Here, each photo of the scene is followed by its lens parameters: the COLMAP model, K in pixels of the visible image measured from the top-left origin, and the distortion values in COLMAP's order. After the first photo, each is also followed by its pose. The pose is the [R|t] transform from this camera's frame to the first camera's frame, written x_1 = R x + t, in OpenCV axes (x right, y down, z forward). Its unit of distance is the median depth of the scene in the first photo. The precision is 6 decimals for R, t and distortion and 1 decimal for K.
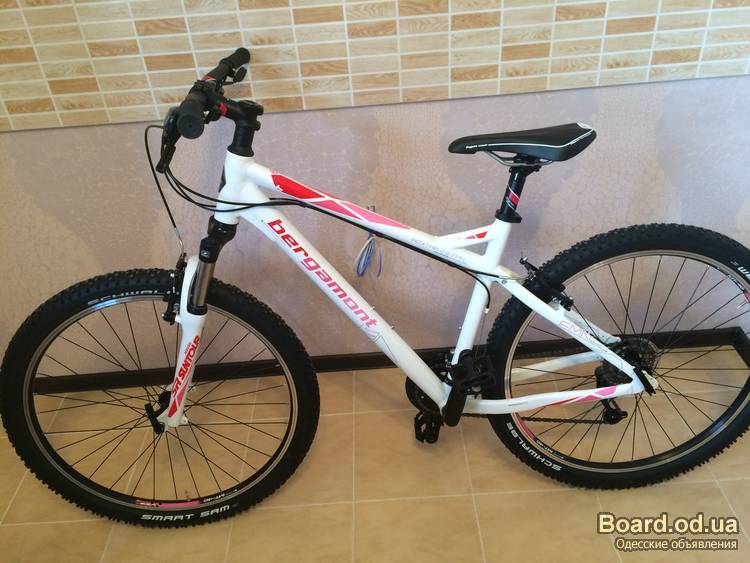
lens RADIAL K [[650.2, 0, 375.5], [0, 650.2, 266.4], [0, 0, 1]] dist [0.107965, -0.148114]
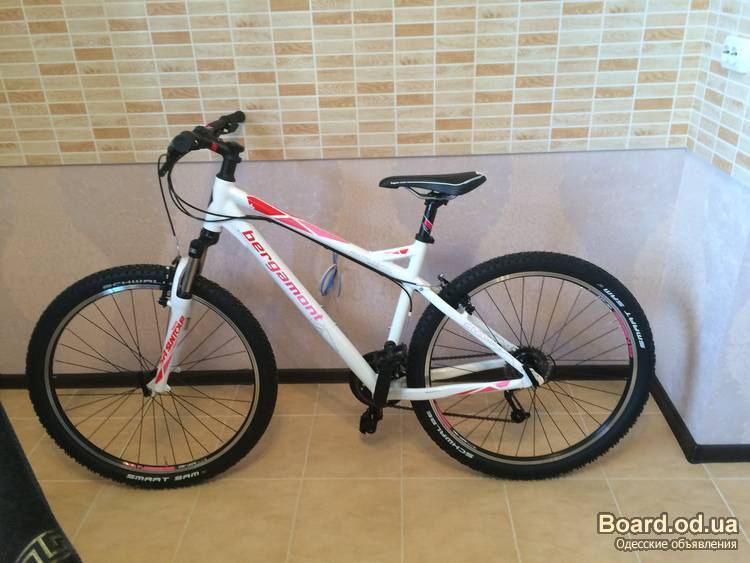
lens RADIAL K [[650.2, 0, 375.5], [0, 650.2, 266.4], [0, 0, 1]] dist [0.107965, -0.148114]
pose [[0.997993, 0.051694, -0.036577, 0.141203], [-0.056297, 0.988734, -0.138692, 0.152506], [0.028996, 0.140473, 0.989660, -0.271253]]
